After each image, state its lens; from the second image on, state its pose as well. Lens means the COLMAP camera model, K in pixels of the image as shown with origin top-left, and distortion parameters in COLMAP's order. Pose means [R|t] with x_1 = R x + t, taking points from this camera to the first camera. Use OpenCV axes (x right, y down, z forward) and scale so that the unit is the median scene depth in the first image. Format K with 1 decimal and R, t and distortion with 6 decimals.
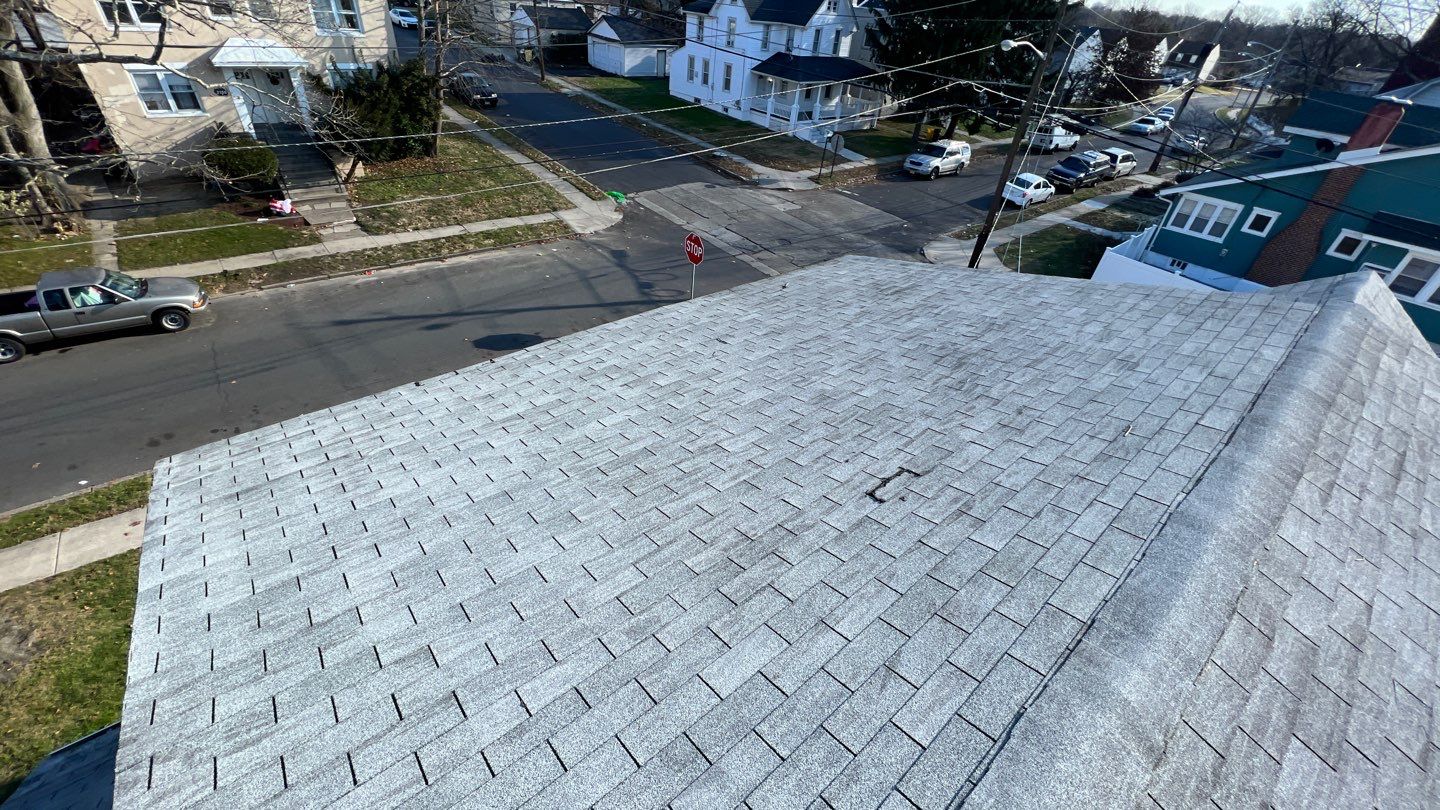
lens RADIAL K [[575.8, 0, 715.6], [0, 575.8, 404.3], [0, 0, 1]] dist [-0.000284, 0.000060]
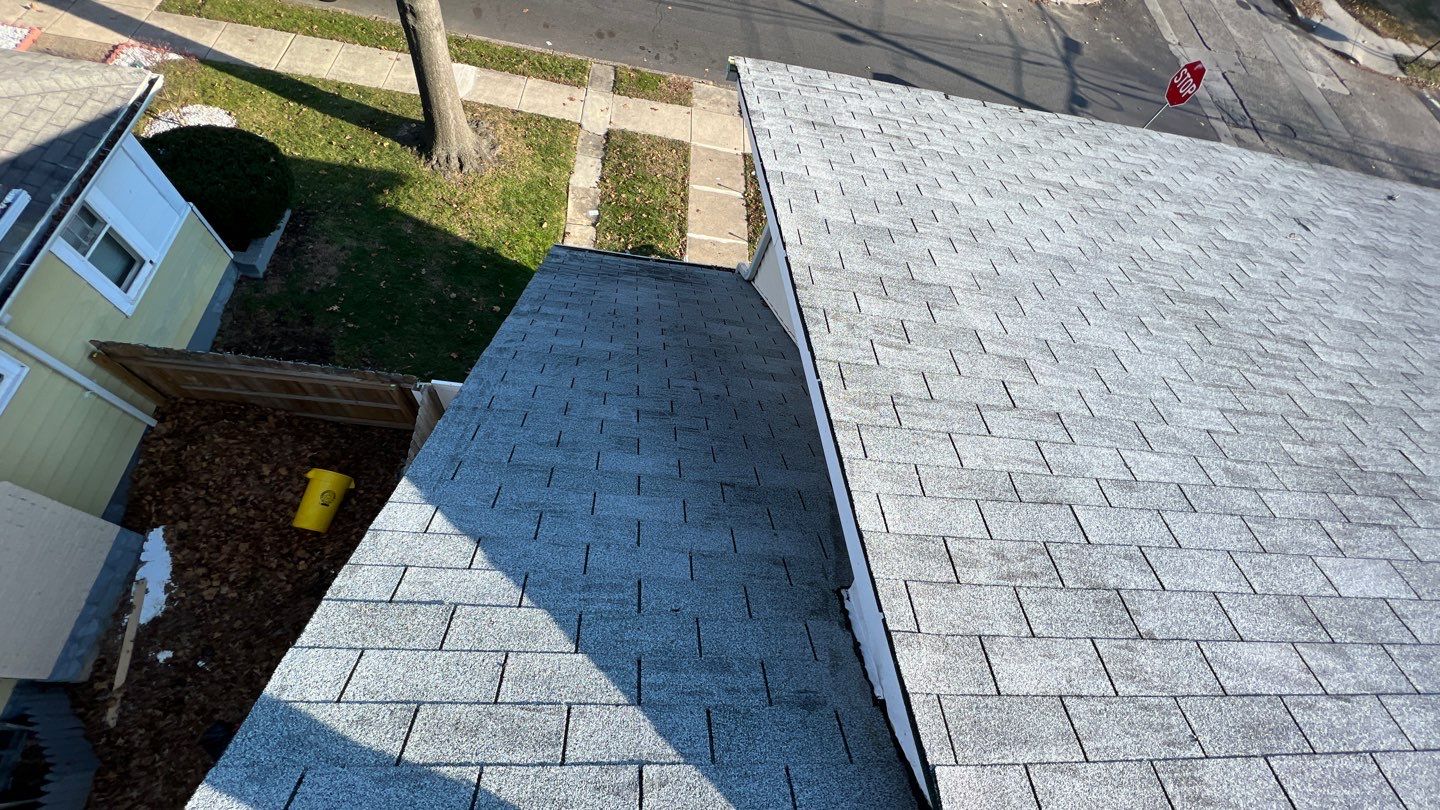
lens RADIAL K [[575.8, 0, 715.6], [0, 575.8, 404.3], [0, 0, 1]] dist [-0.000284, 0.000060]
pose [[0.765977, 0.596850, -0.238850, -0.262425], [-0.475686, 0.776130, 0.413938, 0.131689], [0.432438, -0.203450, 0.878411, -0.072277]]
